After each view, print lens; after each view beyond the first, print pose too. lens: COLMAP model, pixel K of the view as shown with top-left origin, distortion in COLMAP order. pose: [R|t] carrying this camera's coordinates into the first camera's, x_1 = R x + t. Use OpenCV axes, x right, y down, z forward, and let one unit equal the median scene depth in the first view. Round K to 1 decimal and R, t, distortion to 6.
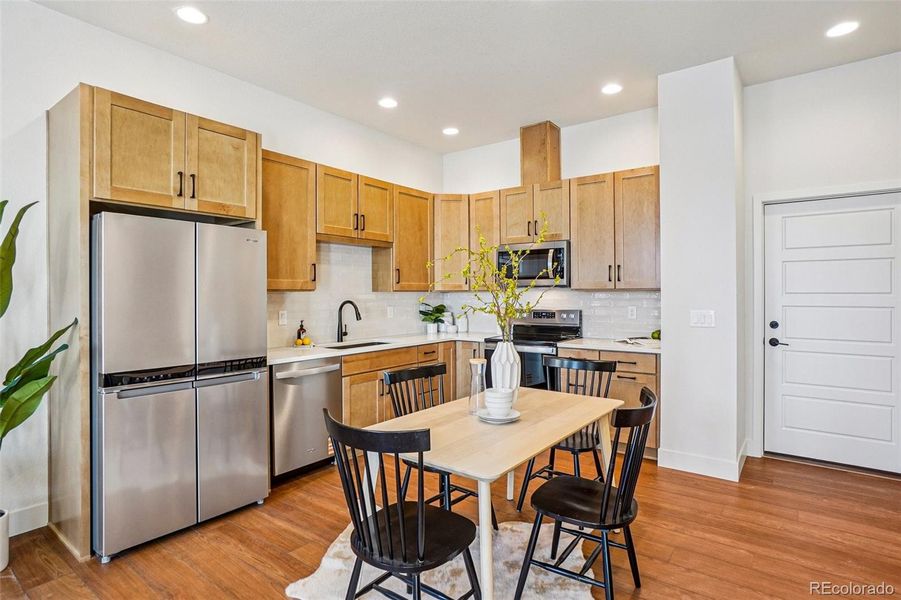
lens RADIAL K [[468.6, 0, 446.5], [0, 468.6, 293.4], [0, 0, 1]] dist [-0.049942, 0.026984]
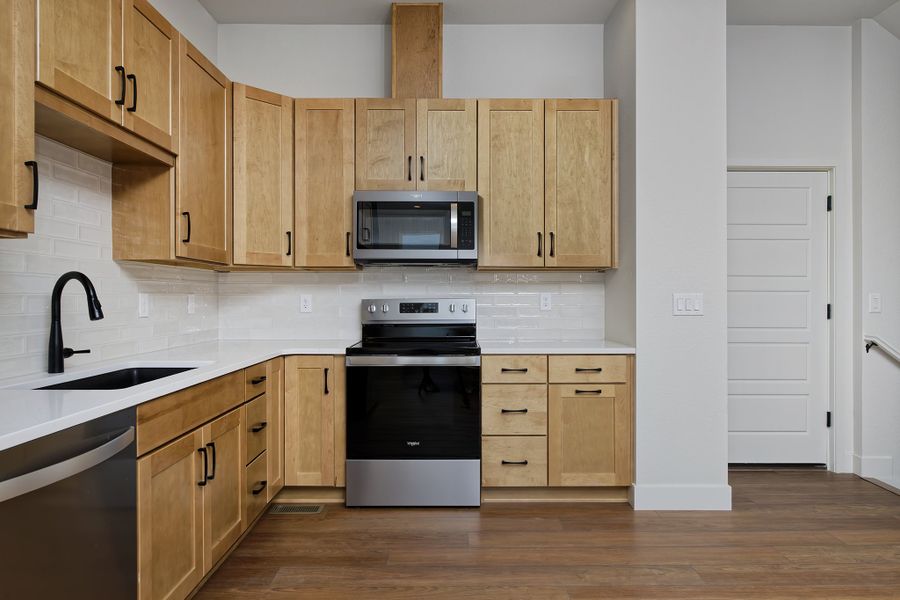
lens RADIAL K [[566.6, 0, 450.1], [0, 566.6, 297.1], [0, 0, 1]] dist [-0.003310, -0.000998]
pose [[0.793327, 0.004803, 0.608777, -0.280124], [-0.004464, 0.999988, -0.002072, 0.039910], [-0.608780, -0.001073, 0.793338, 0.429266]]
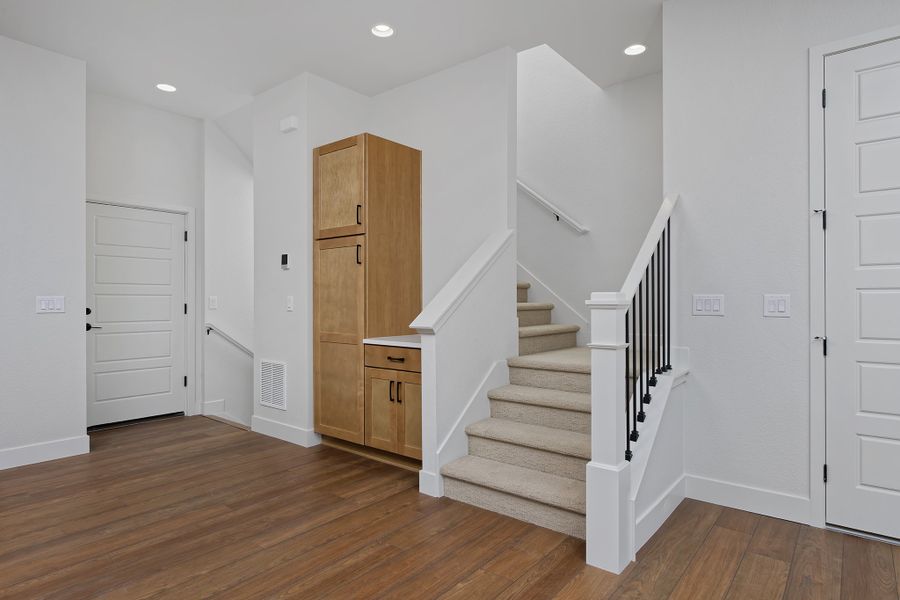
lens RADIAL K [[508.6, 0, 450.0], [0, 508.6, 300.0], [0, 0, 1]] dist [-0.001316, -0.000360]
pose [[0.030952, 0.001578, 0.999520, -0.449481], [-0.000379, 0.999999, -0.001568, 0.039620], [-0.999521, -0.000330, 0.030953, 0.084848]]
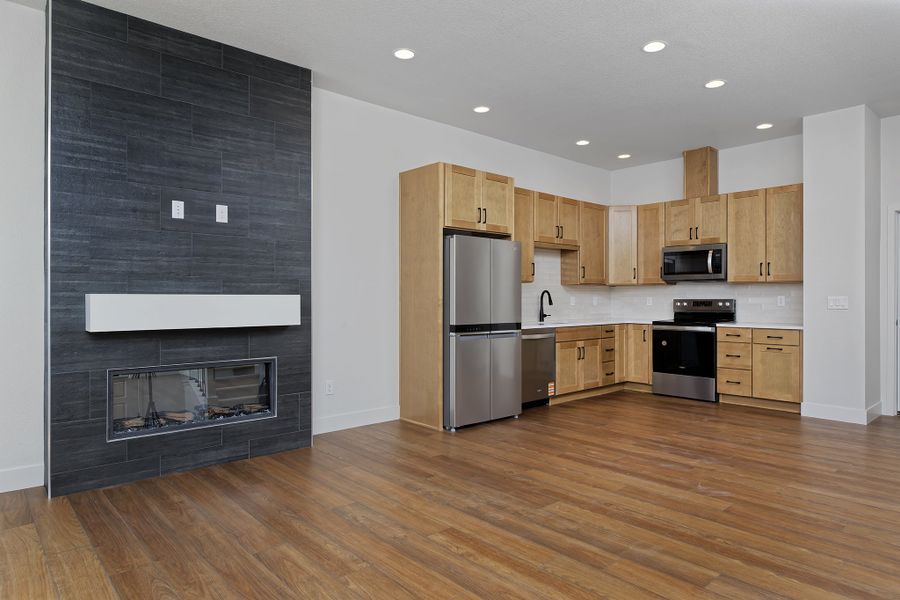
lens RADIAL K [[542.7, 0, 453.6], [0, 542.7, 296.9], [0, 0, 1]] dist [-0.003881, -0.001332]
pose [[0.983309, 0.005565, -0.181859, -0.211667], [-0.005420, 0.999984, 0.001293, 0.036228], [0.181863, -0.000286, 0.983324, -0.625120]]
